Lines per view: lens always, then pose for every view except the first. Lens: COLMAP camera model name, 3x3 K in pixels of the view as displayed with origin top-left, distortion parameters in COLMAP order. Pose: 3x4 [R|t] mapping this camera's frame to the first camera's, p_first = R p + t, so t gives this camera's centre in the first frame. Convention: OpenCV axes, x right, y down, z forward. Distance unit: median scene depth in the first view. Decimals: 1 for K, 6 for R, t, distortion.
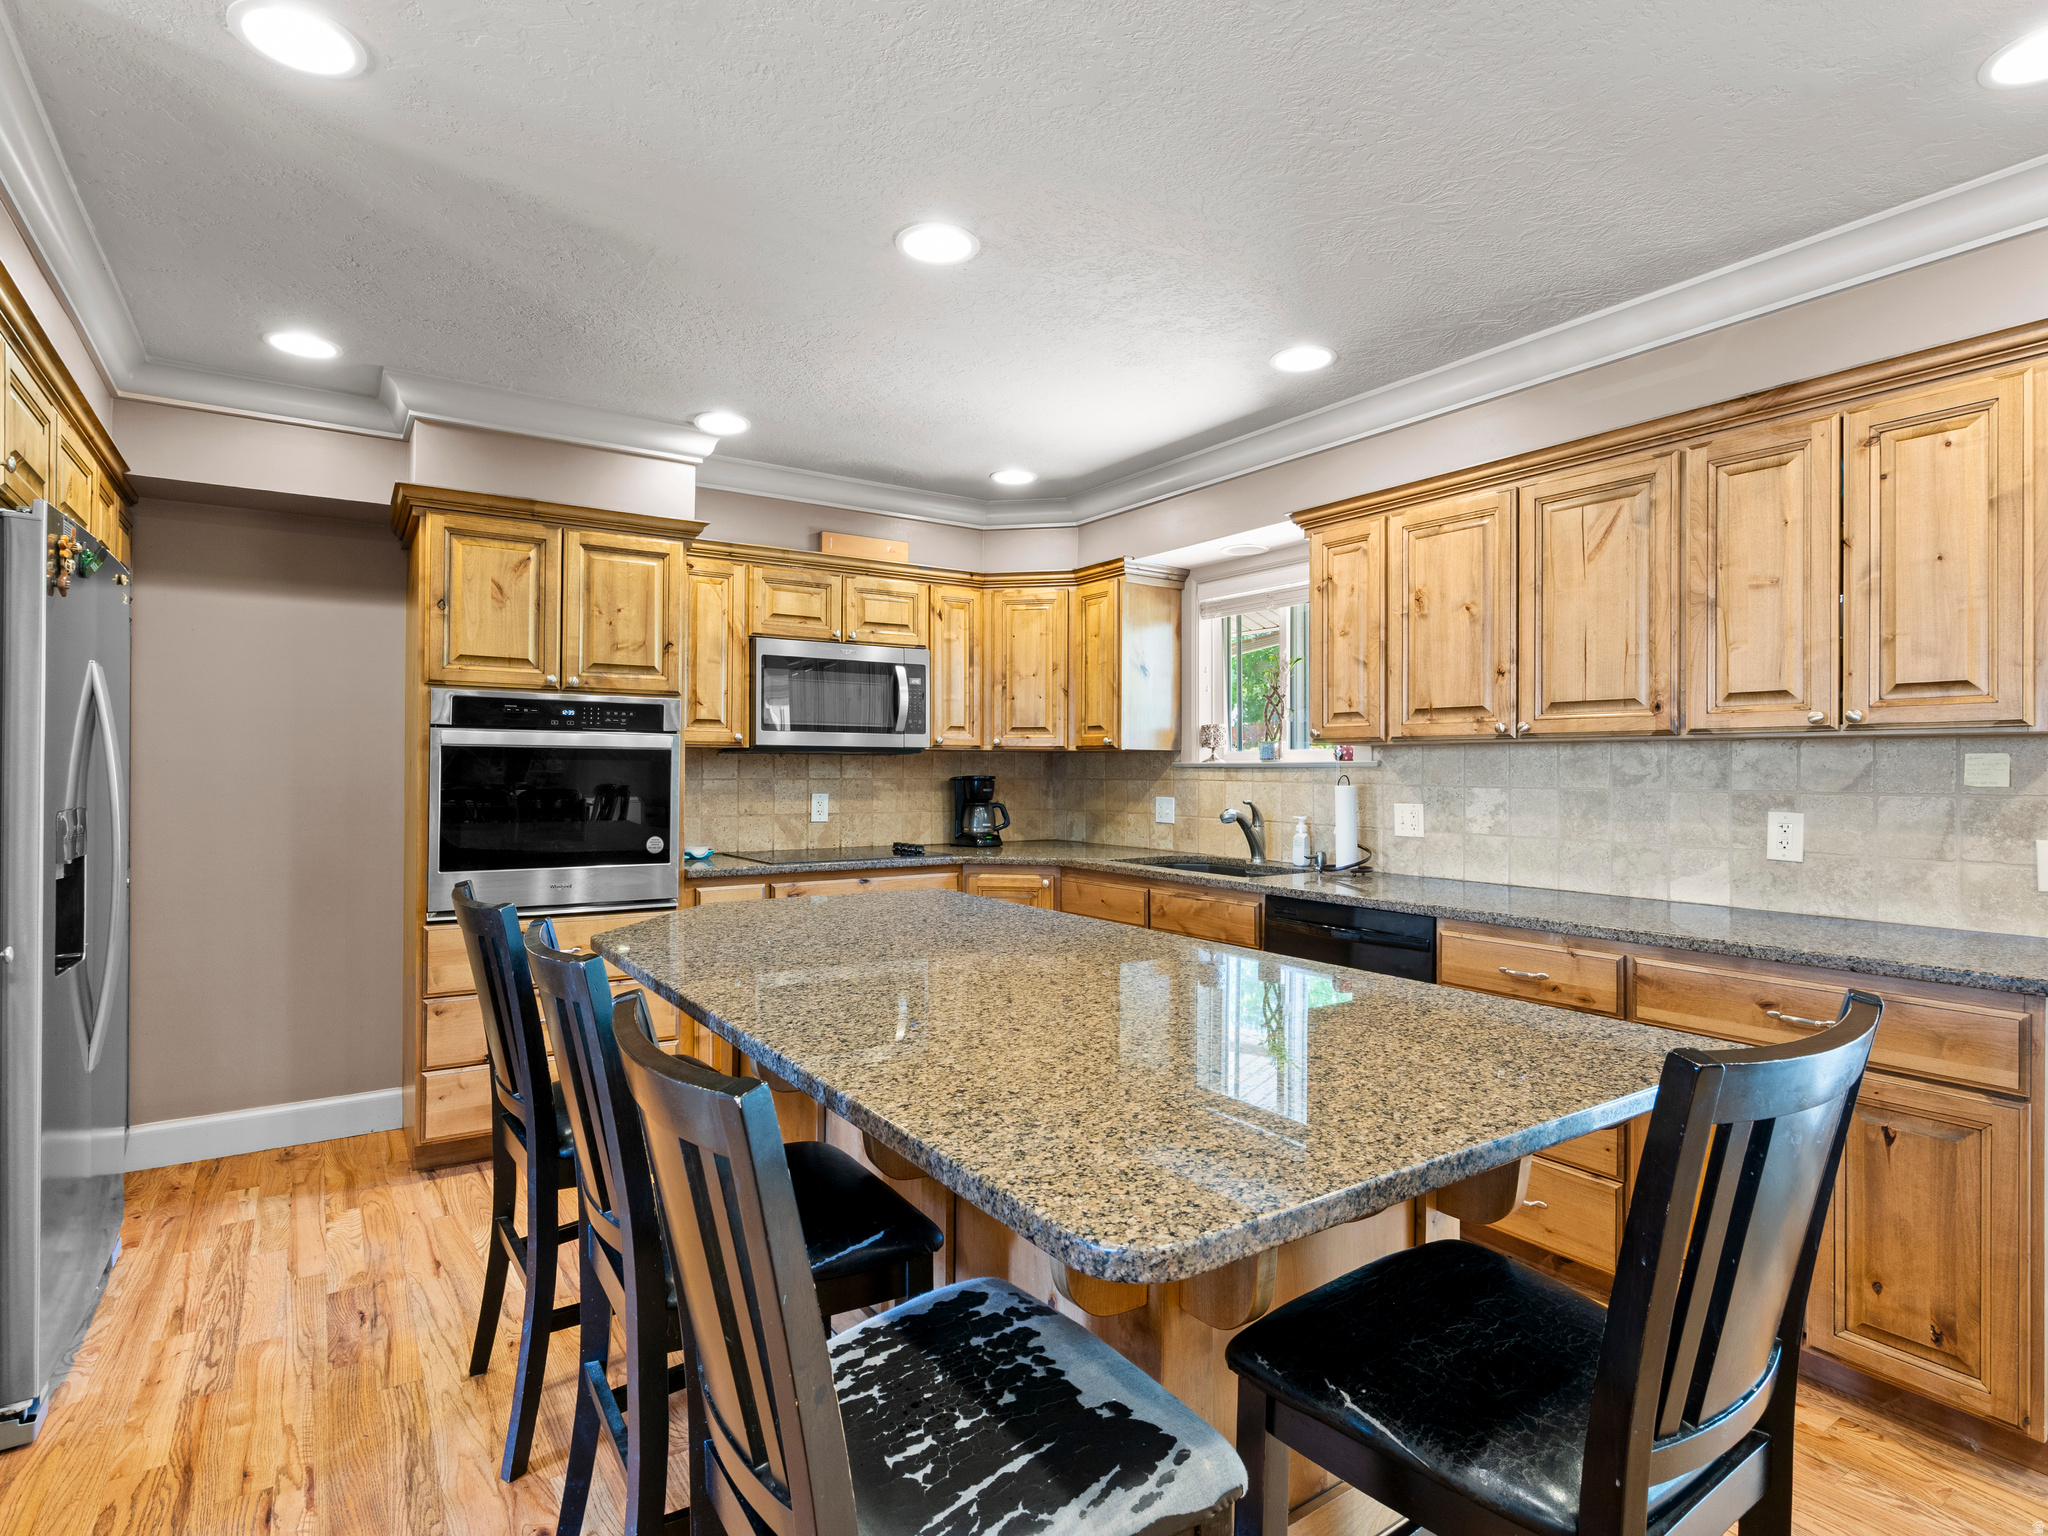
lens RADIAL K [[1052.1, 0, 1015.8], [0, 1052.1, 767.7], [0, 0, 1]] dist [-0.012490, 0.009322]
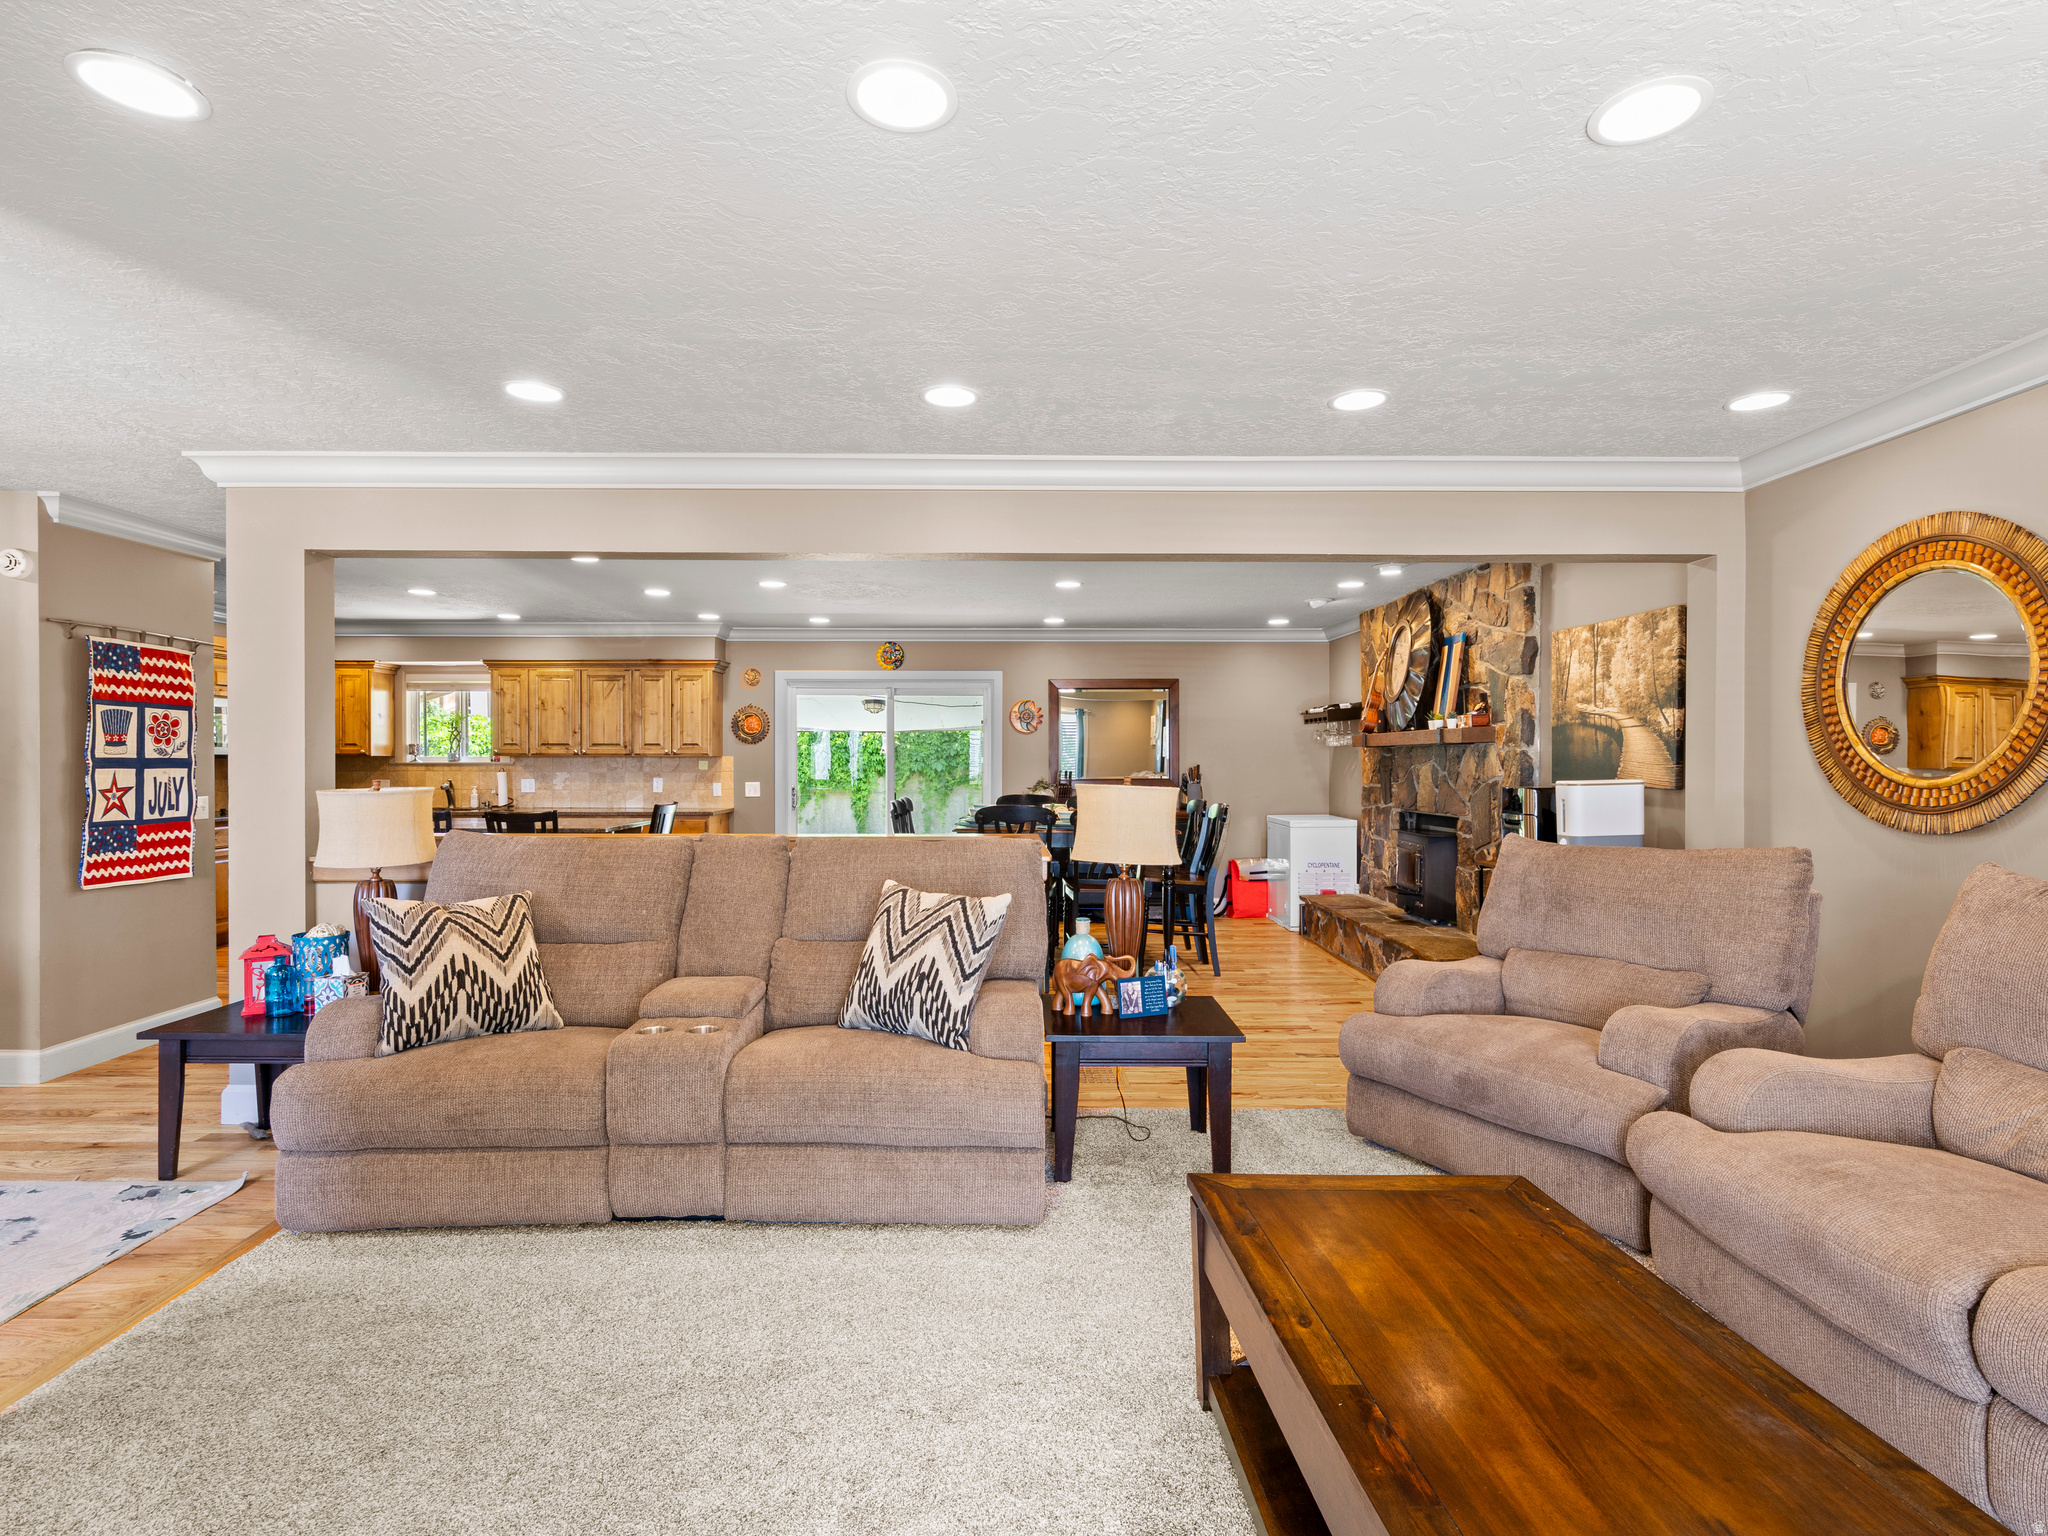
lens RADIAL K [[1052.1, 0, 1017.5], [0, 1052.1, 770.5], [0, 0, 1]] dist [-0.012490, 0.009322]
pose [[0.548340, -0.012572, 0.836161, -1.131843], [-0.001252, 0.999874, 0.015855, -0.028512], [-0.836254, -0.009741, 0.548255, -1.413165]]
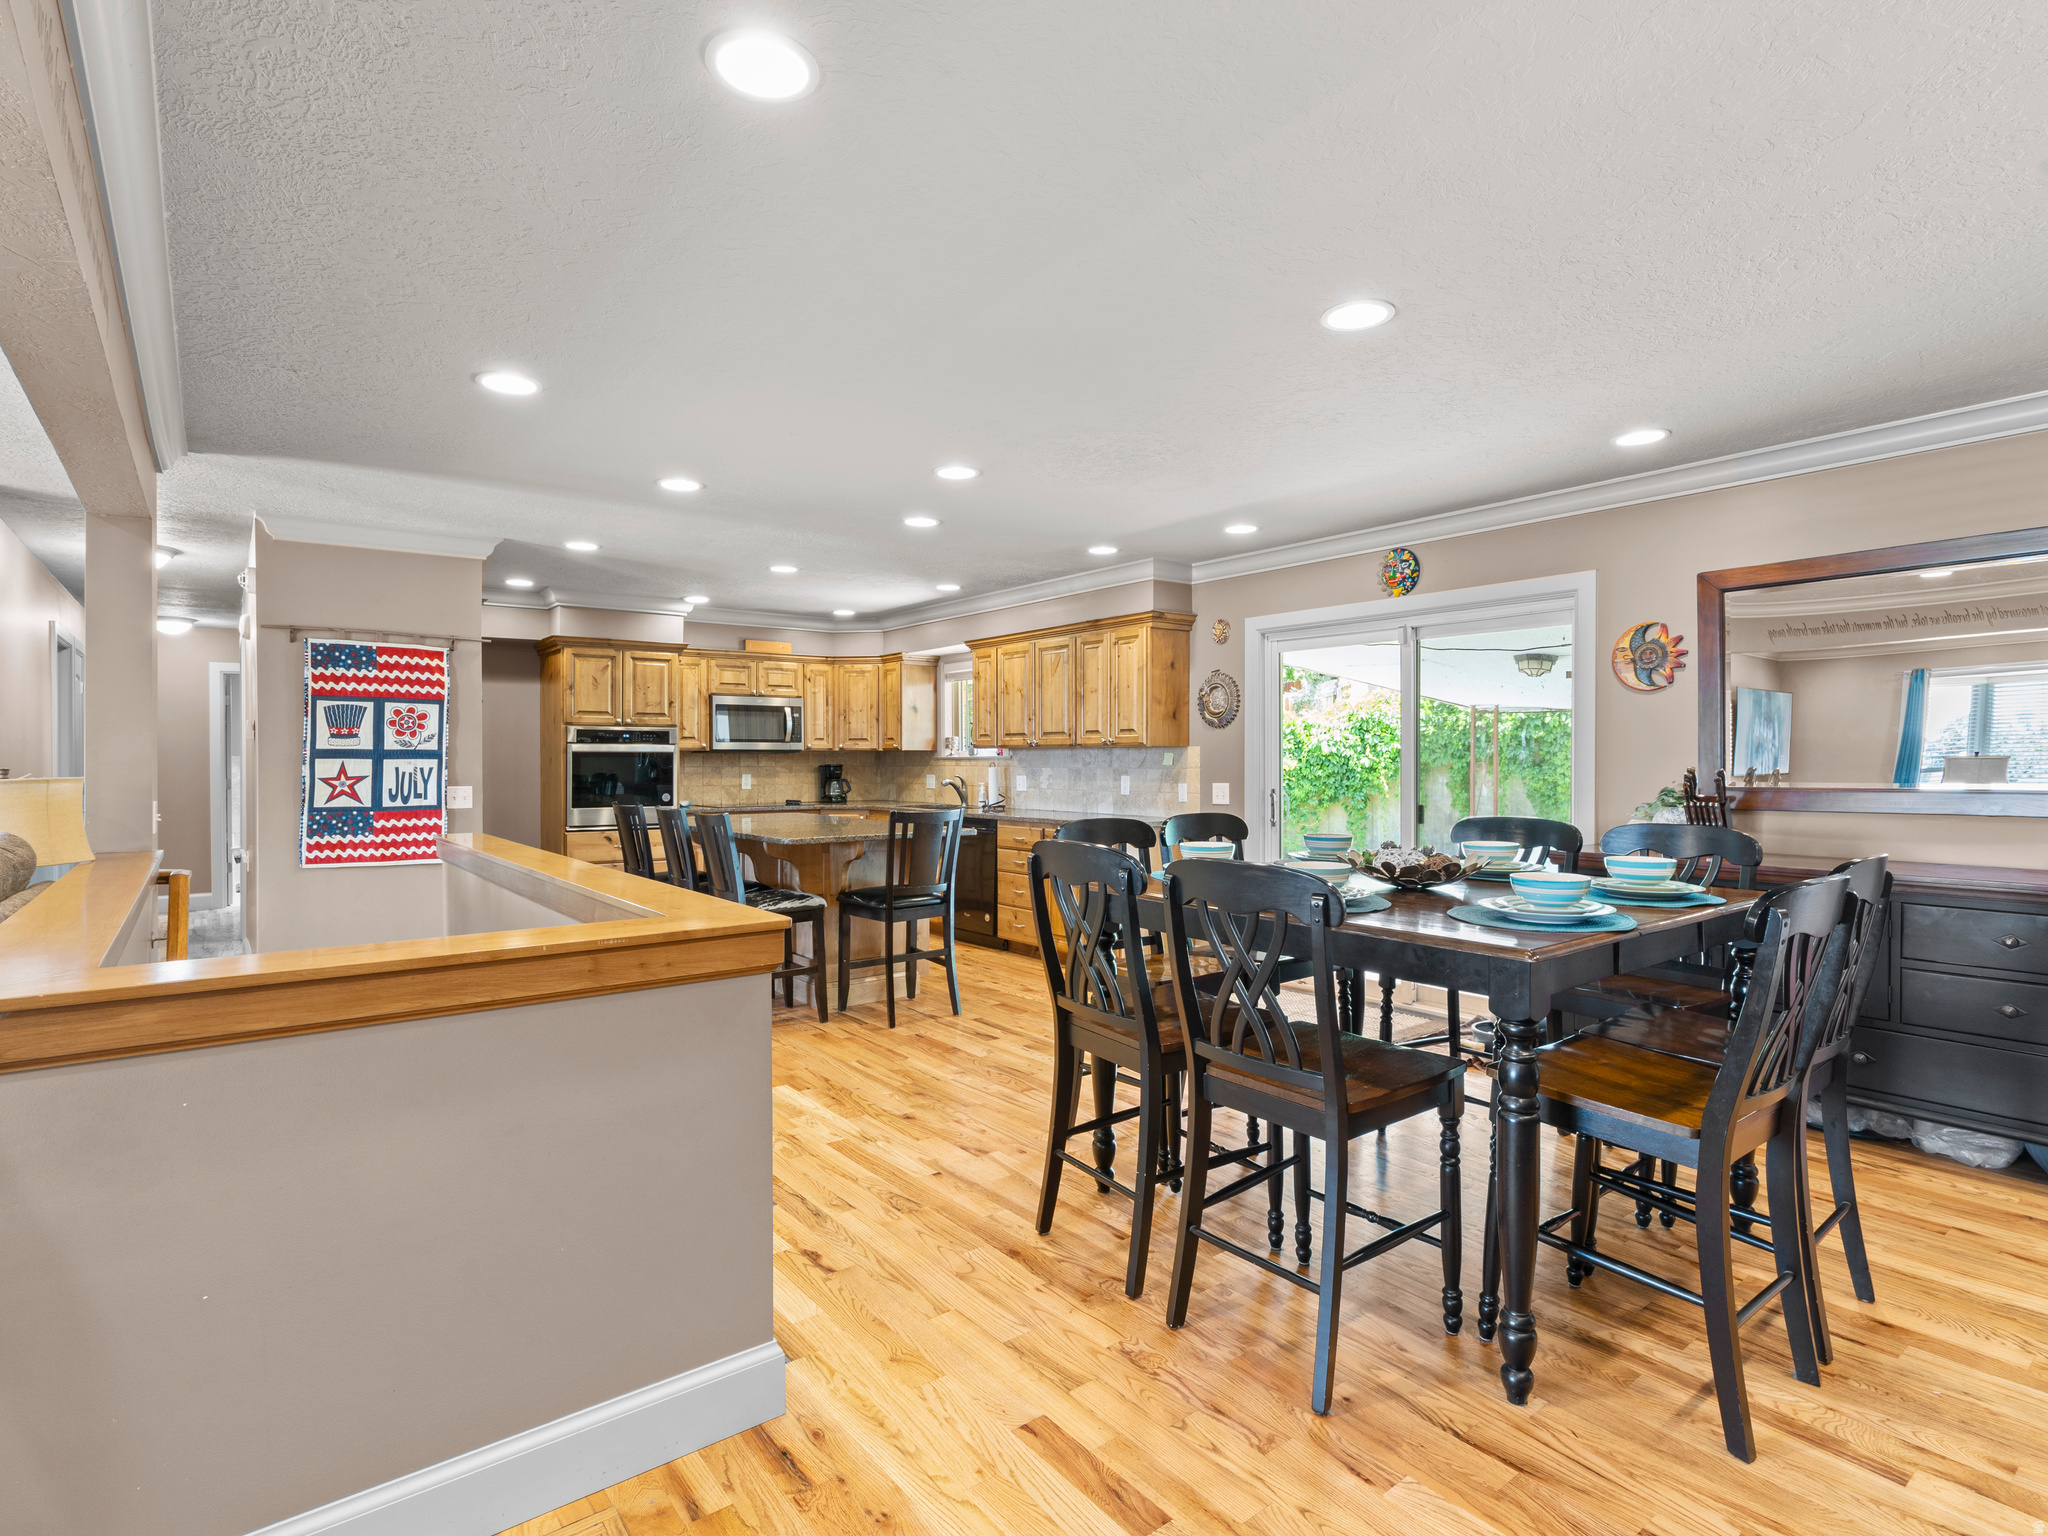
lens RADIAL K [[1052.1, 0, 1015.5], [0, 1052.1, 766.8], [0, 0, 1]] dist [-0.012490, 0.009322]
pose [[0.998316, -0.006989, 0.057591, 0.251601], [0.006493, 0.999940, 0.008784, -0.003126], [-0.057649, -0.008396, 0.998302, -1.220123]]
